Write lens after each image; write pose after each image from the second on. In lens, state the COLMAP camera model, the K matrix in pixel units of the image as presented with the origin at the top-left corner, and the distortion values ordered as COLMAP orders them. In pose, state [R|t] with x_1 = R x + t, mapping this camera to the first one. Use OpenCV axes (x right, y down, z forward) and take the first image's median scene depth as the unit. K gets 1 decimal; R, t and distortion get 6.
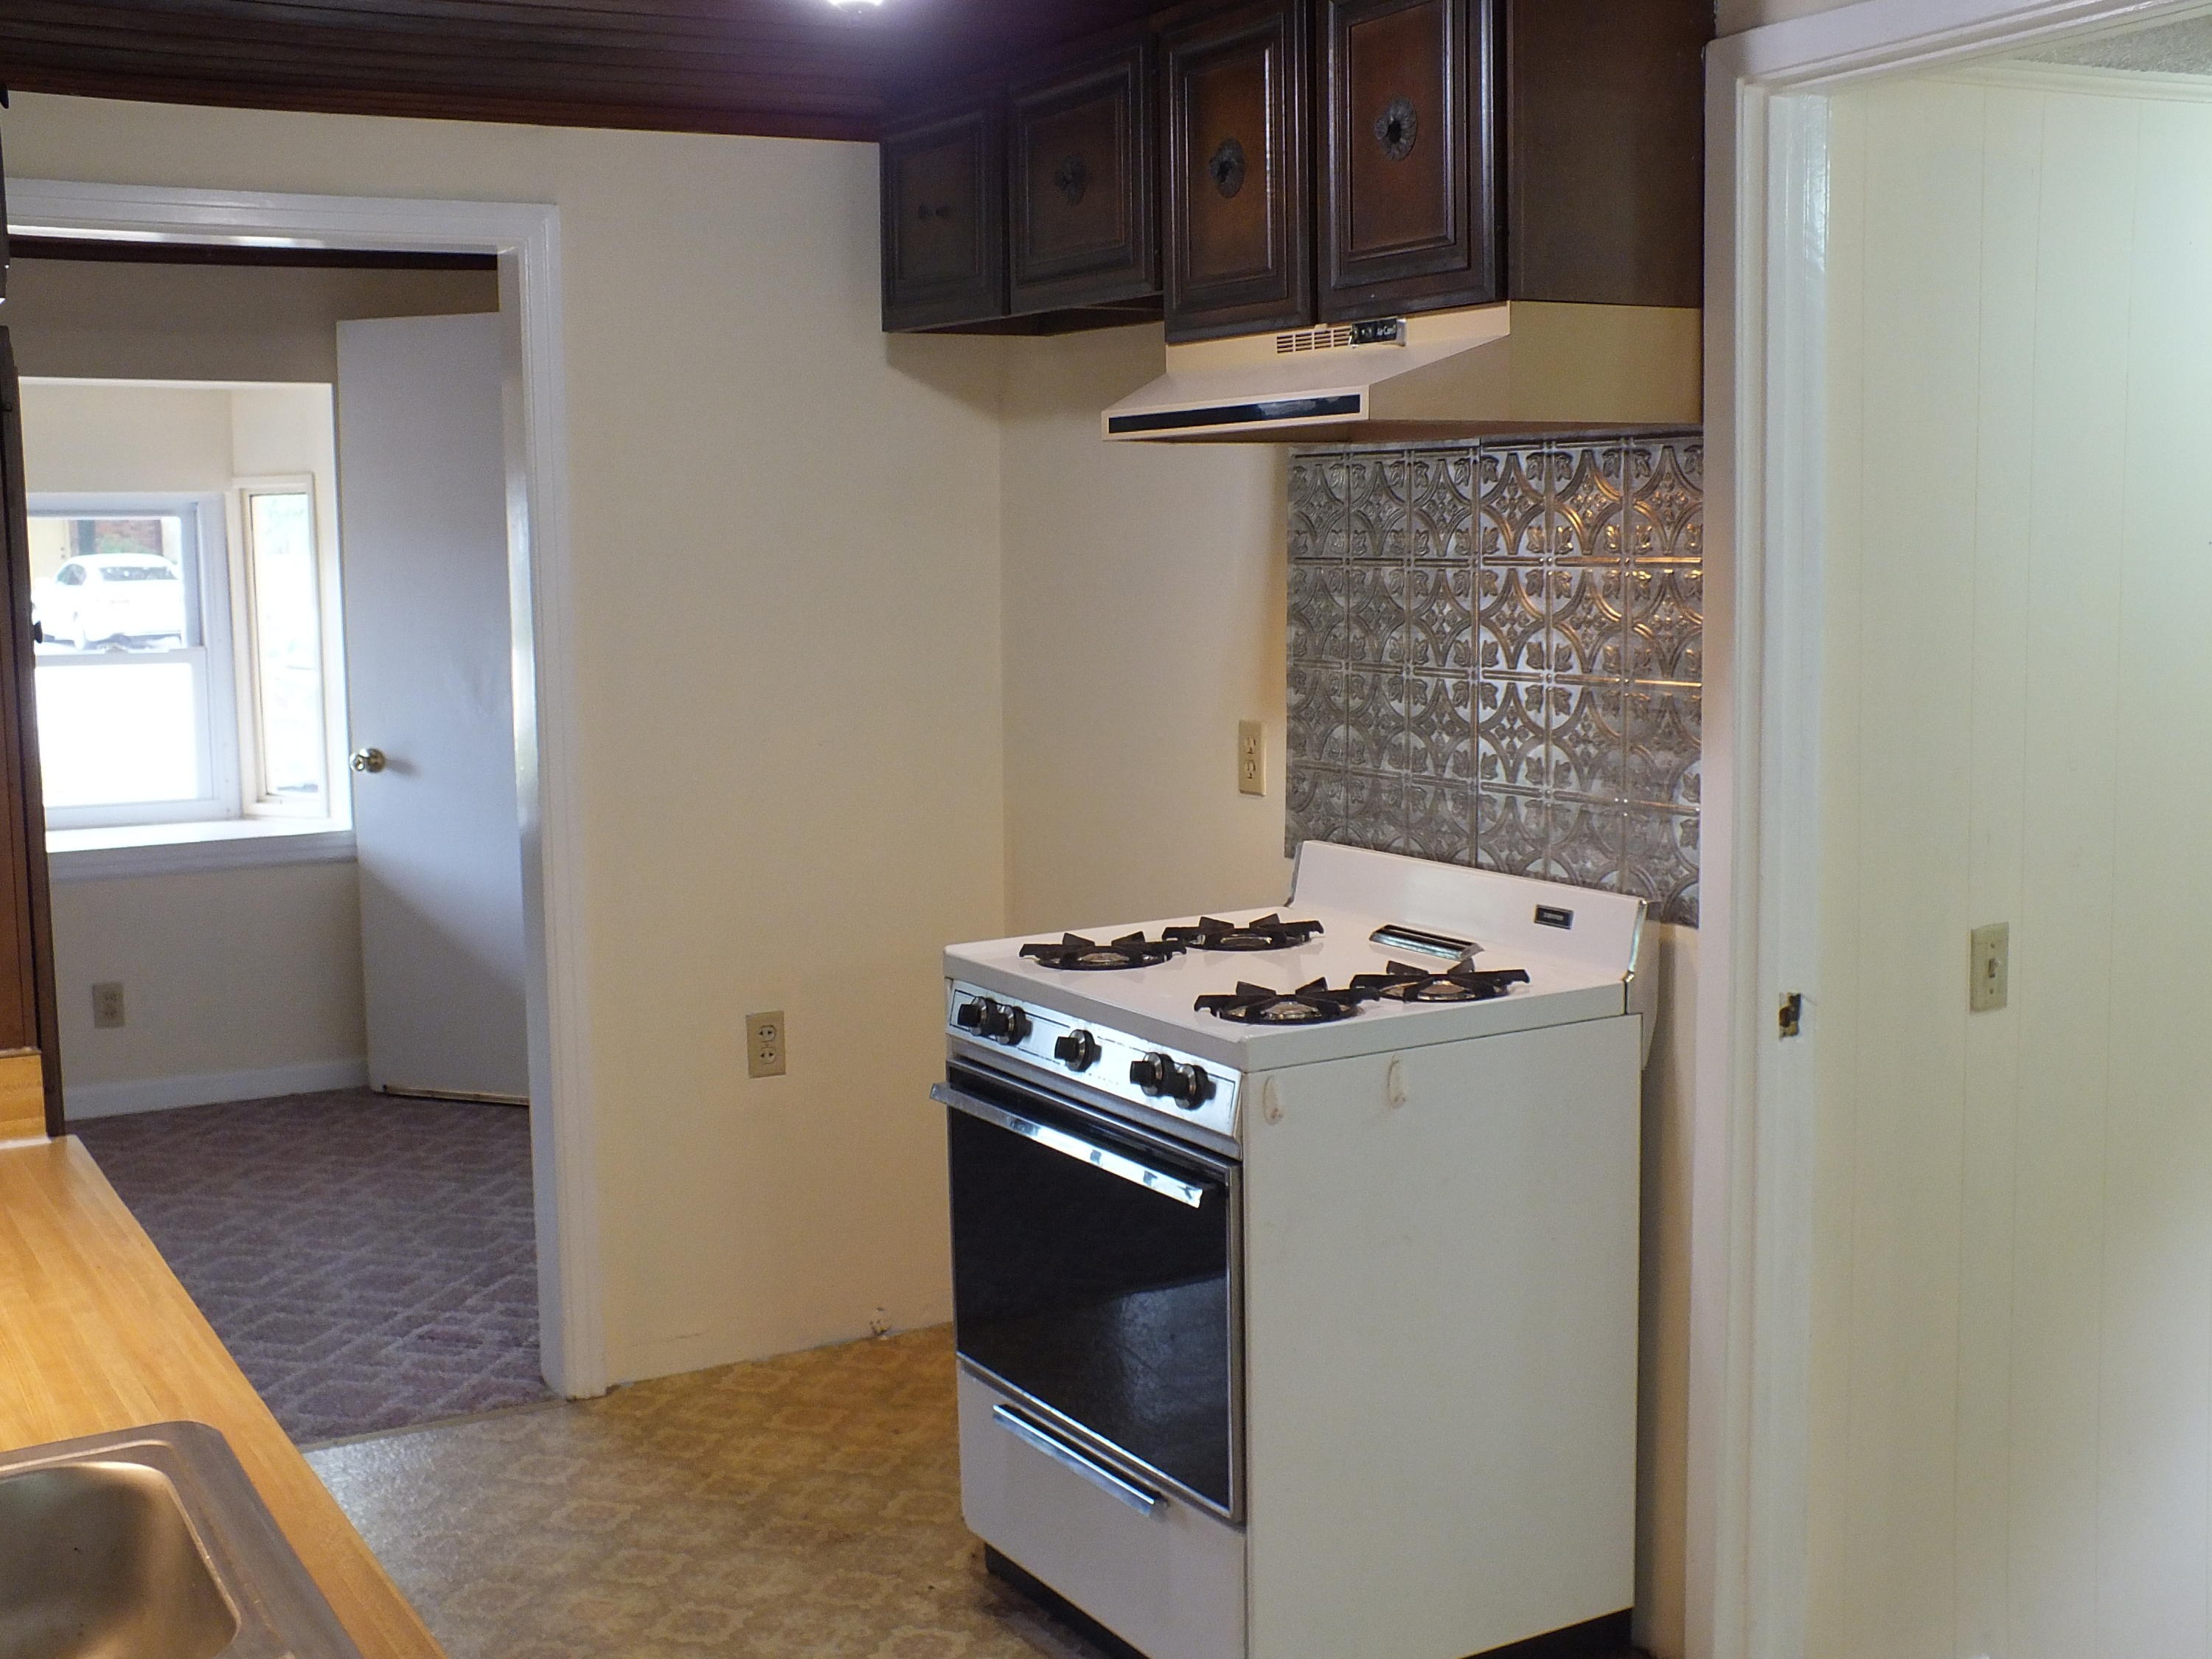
lens RADIAL K [[2485.7, 0, 1111.2], [0, 2485.7, 792.1], [0, 0, 1]] dist [-0.101373, 0.020322]
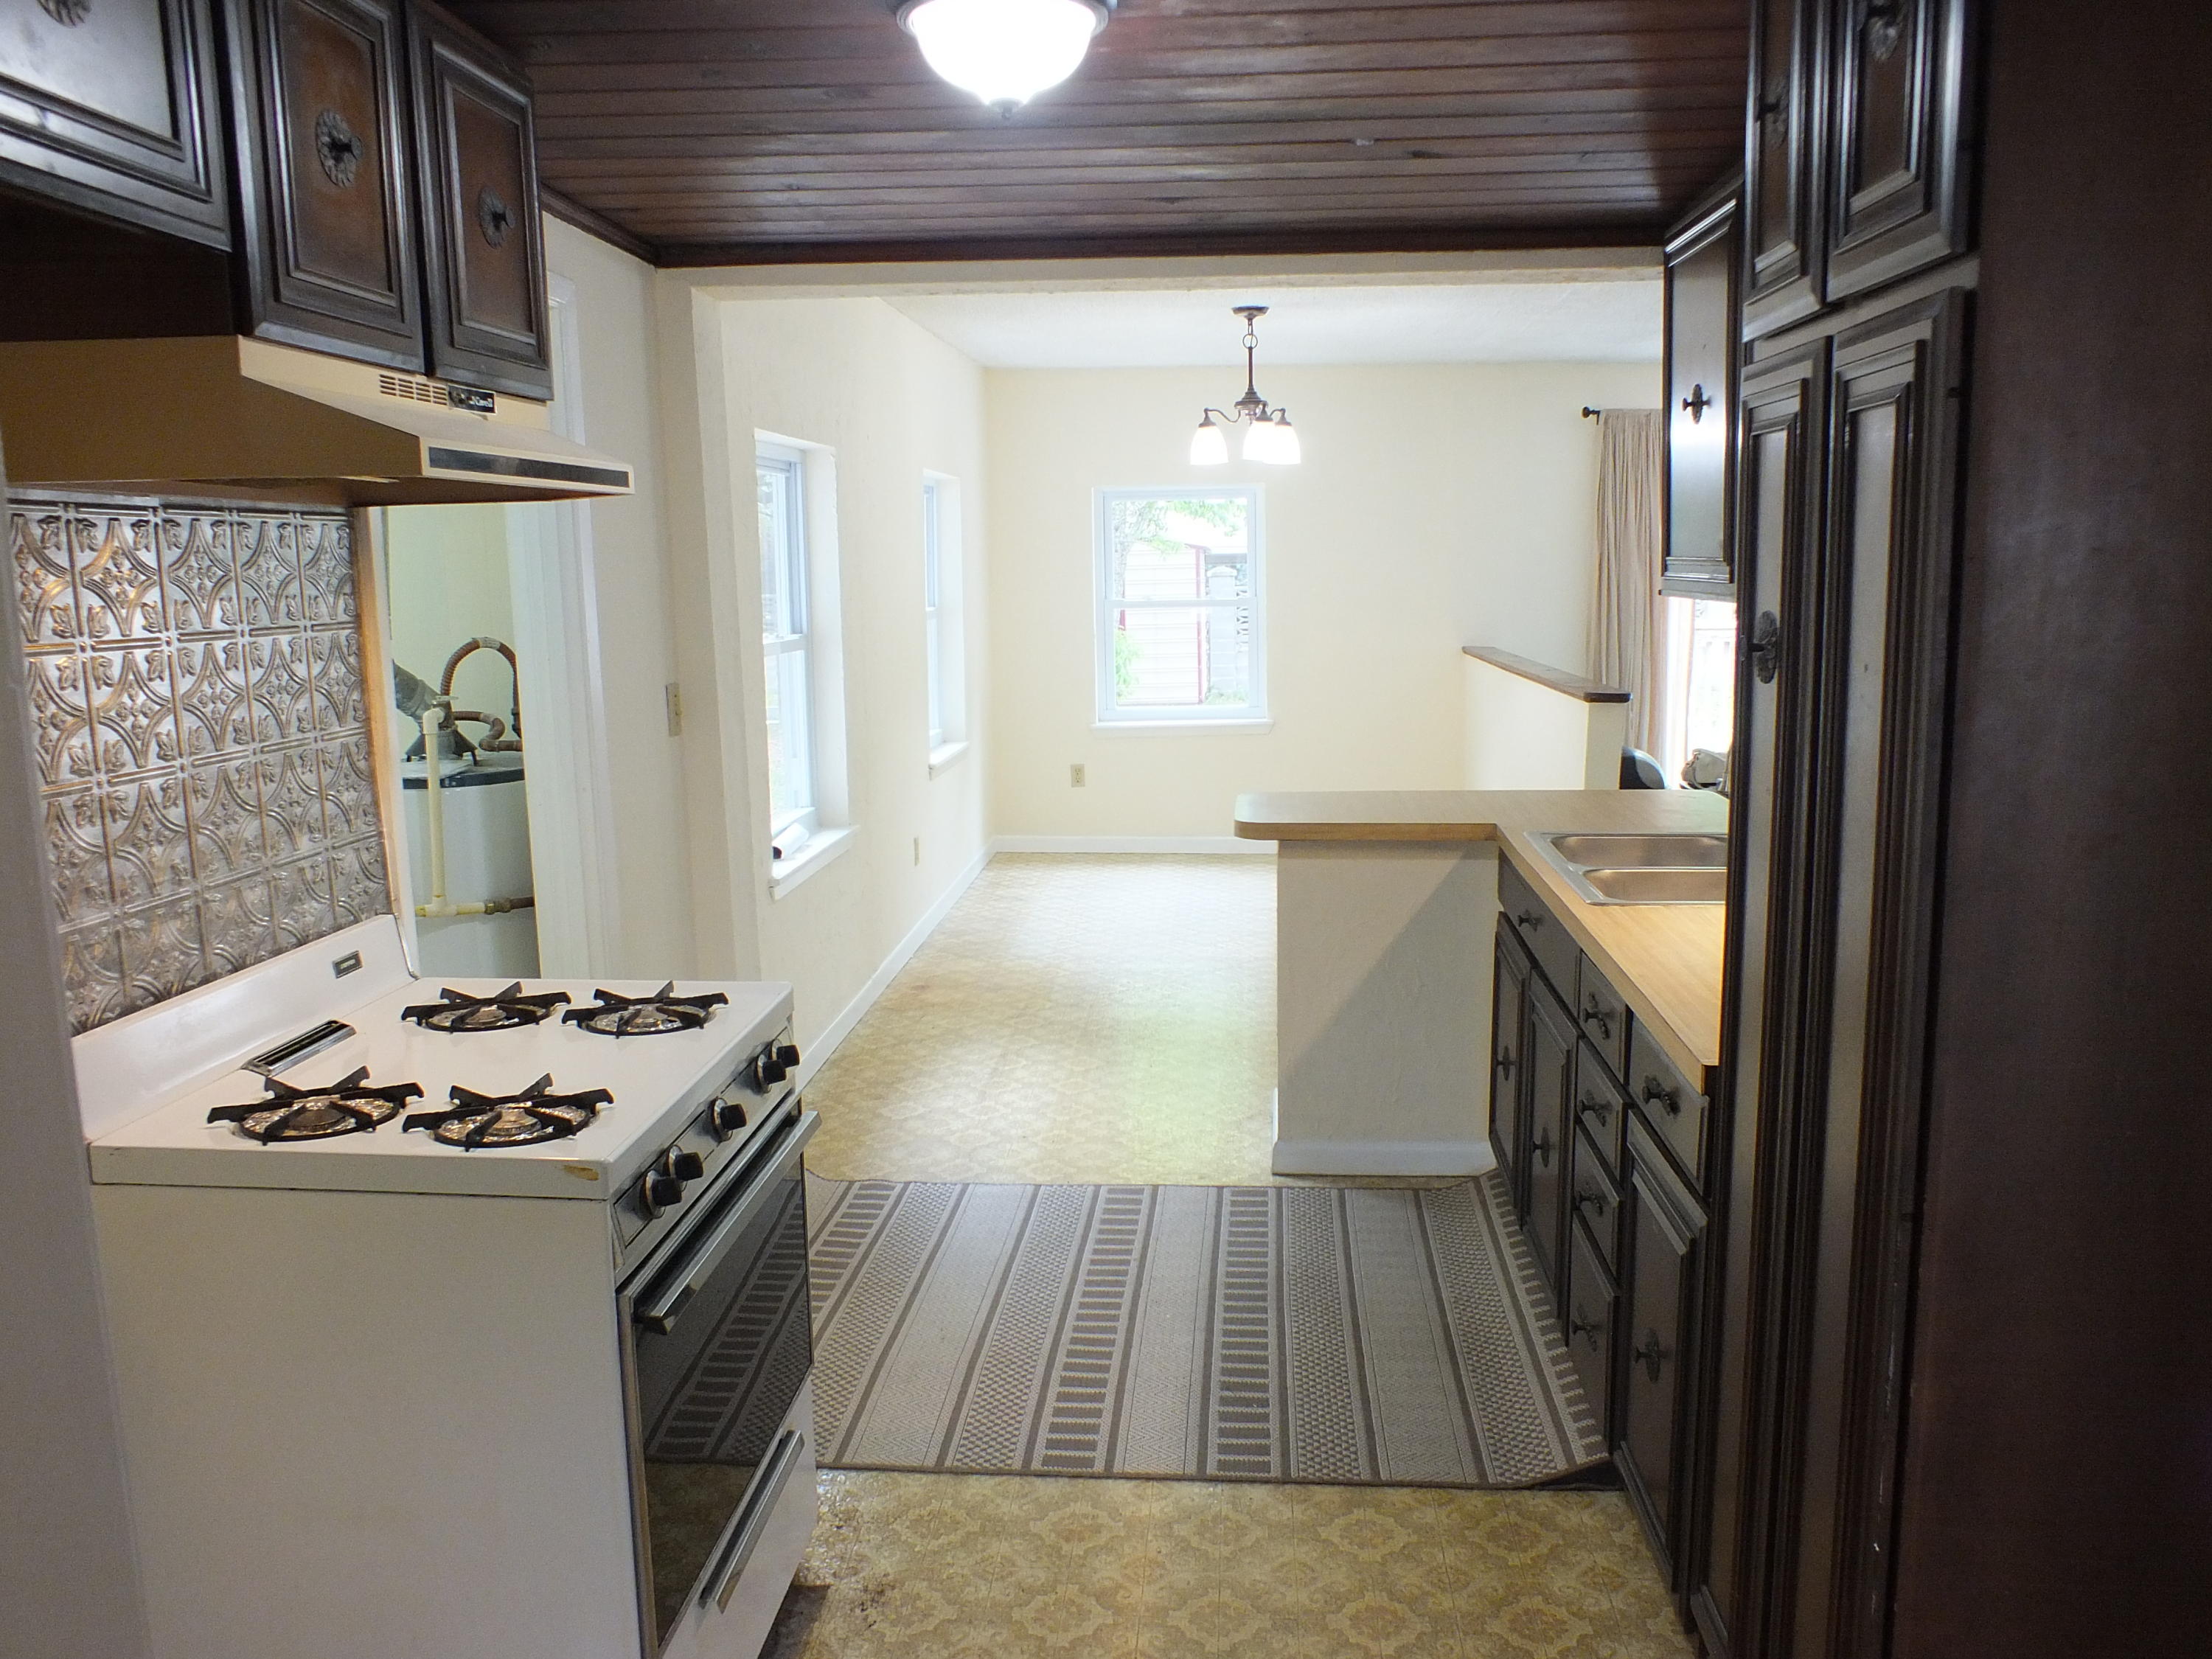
lens RADIAL K [[1746.9, 0, 1106.0], [0, 1746.9, 829.5], [0, 0, 1]] dist [0.060007, 0.001609]
pose [[-0.812594, -0.047459, 0.580894, -0.500721], [0.107199, 0.967505, 0.229003, -0.138252], [-0.572886, 0.248358, -0.781101, 1.335618]]
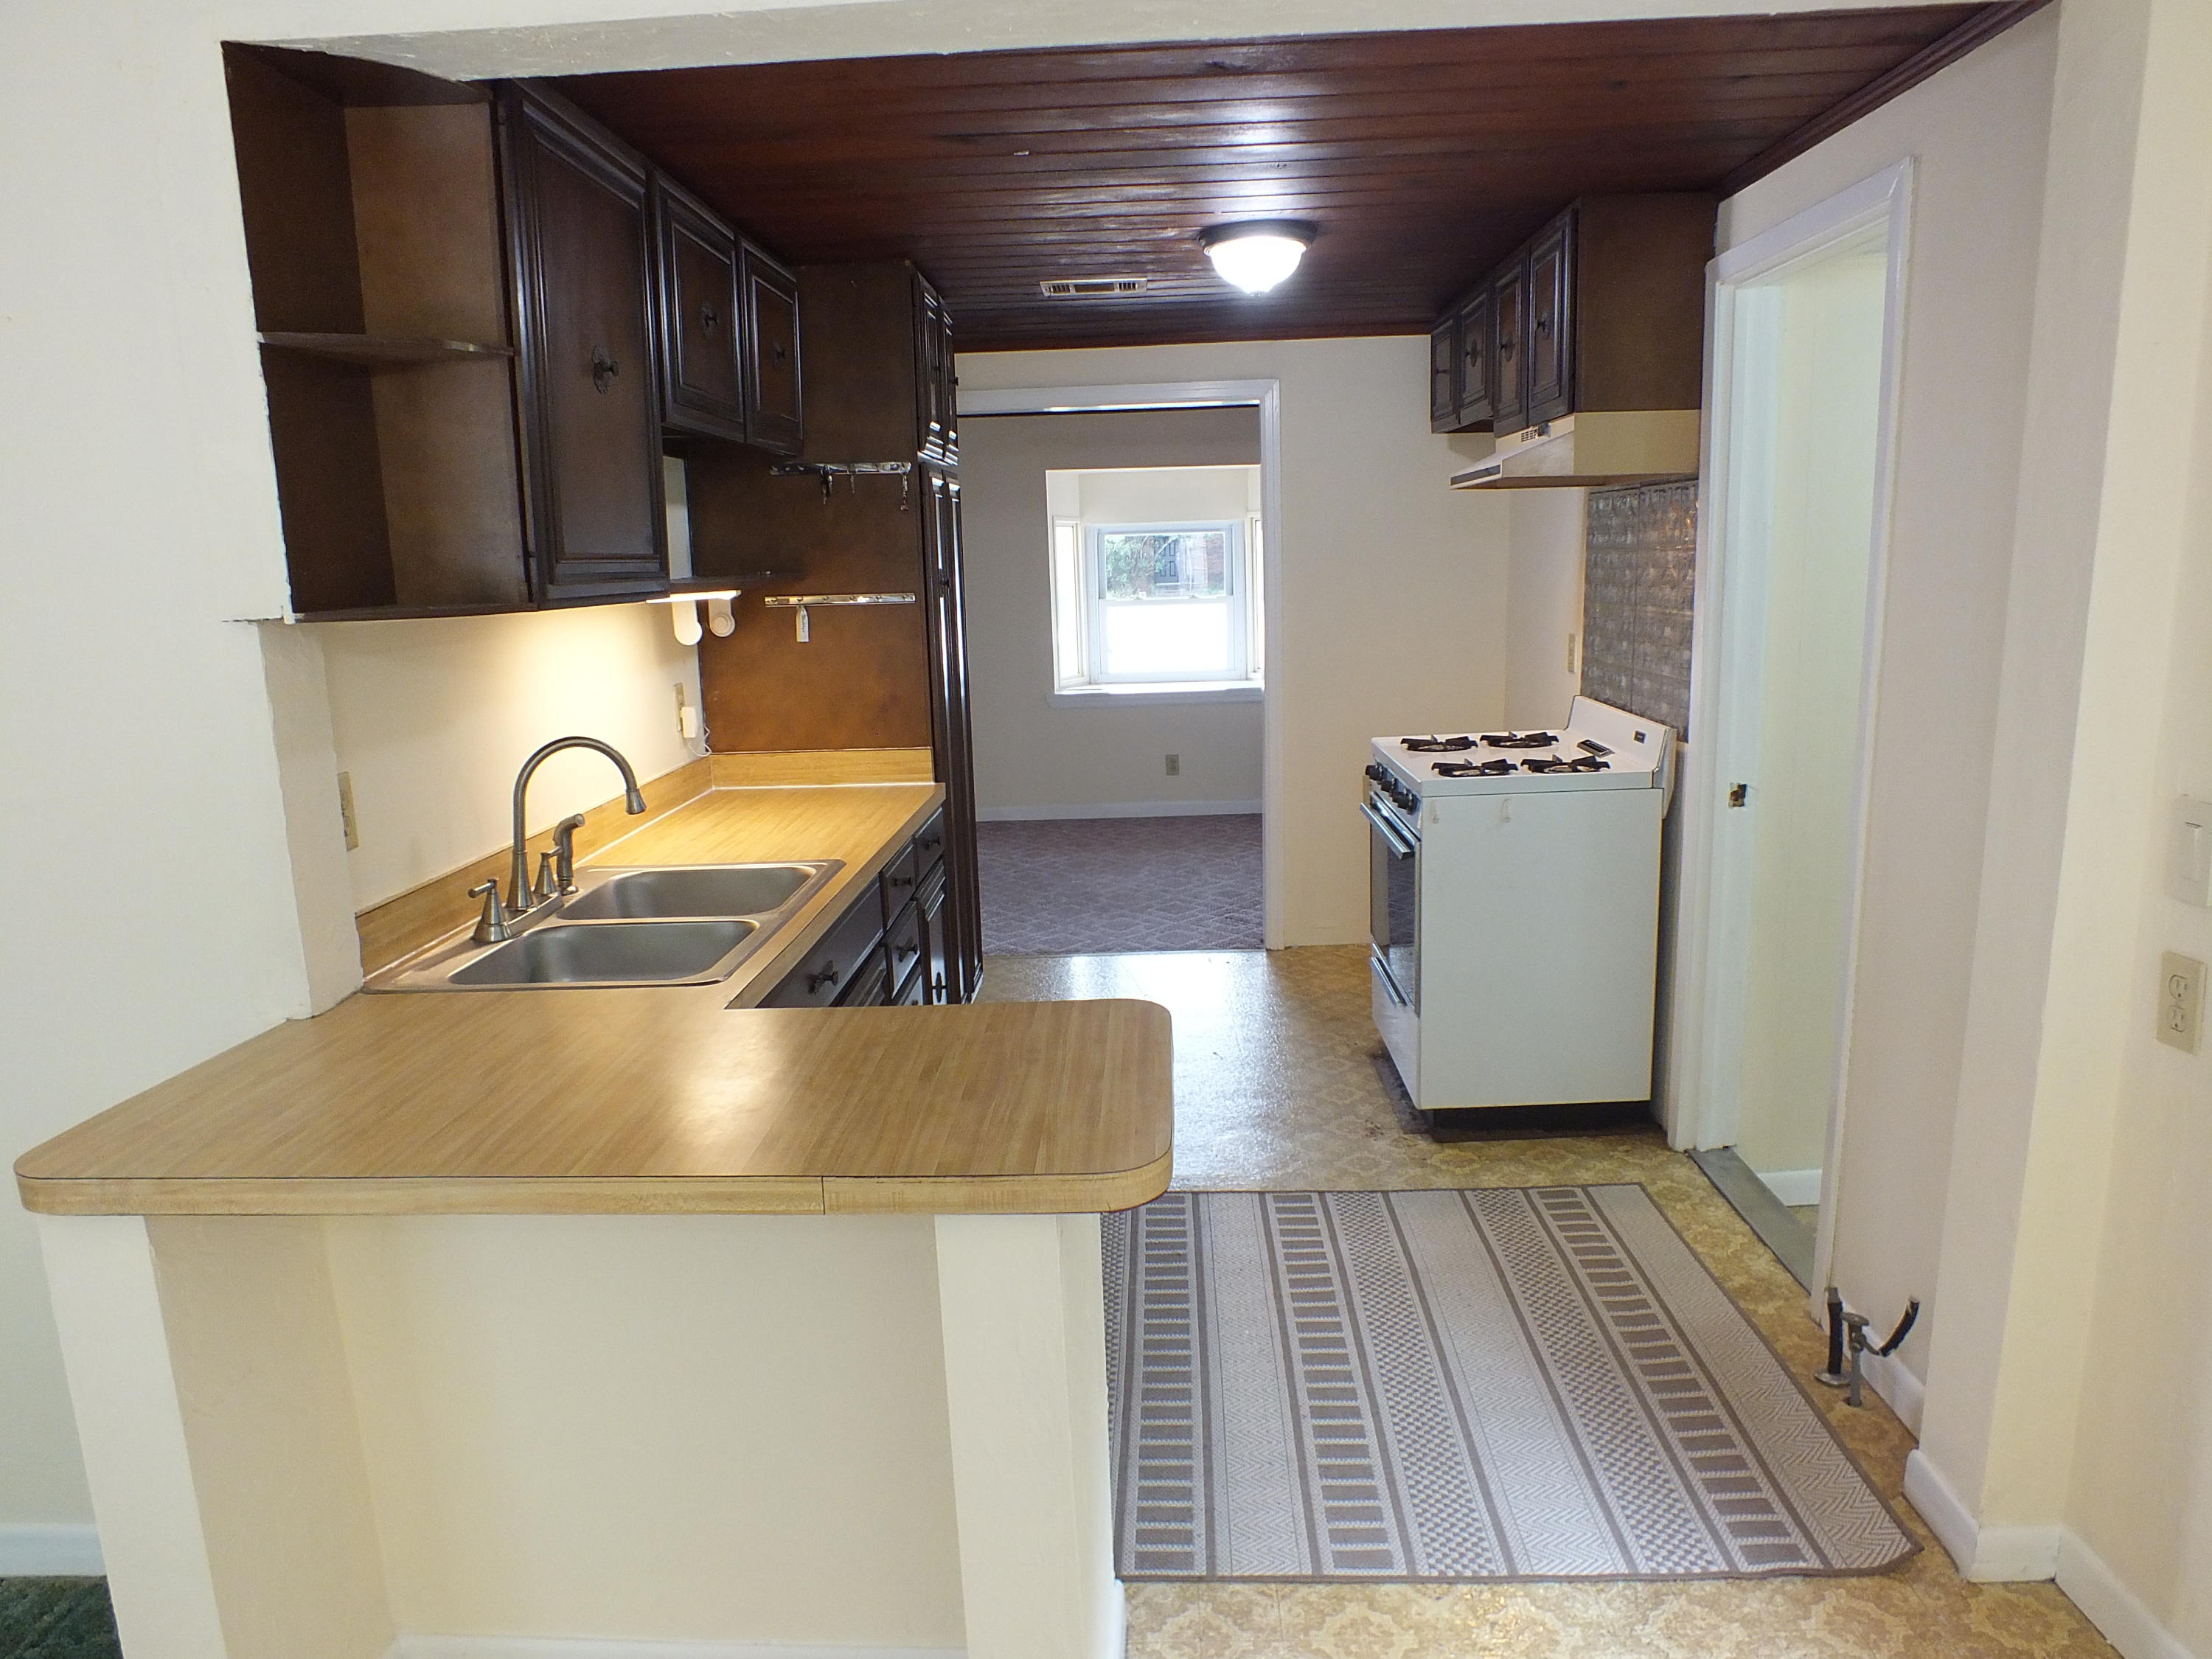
lens RADIAL K [[1418.8, 0, 1117.5], [0, 1418.8, 823.9], [0, 0, 1]] dist [-0.077204, 0.027266]
pose [[0.845717, 0.086782, -0.526527, 0.396378], [-0.033732, 0.993408, 0.109552, 0.011499], [0.532564, -0.074890, 0.843070, -0.122941]]
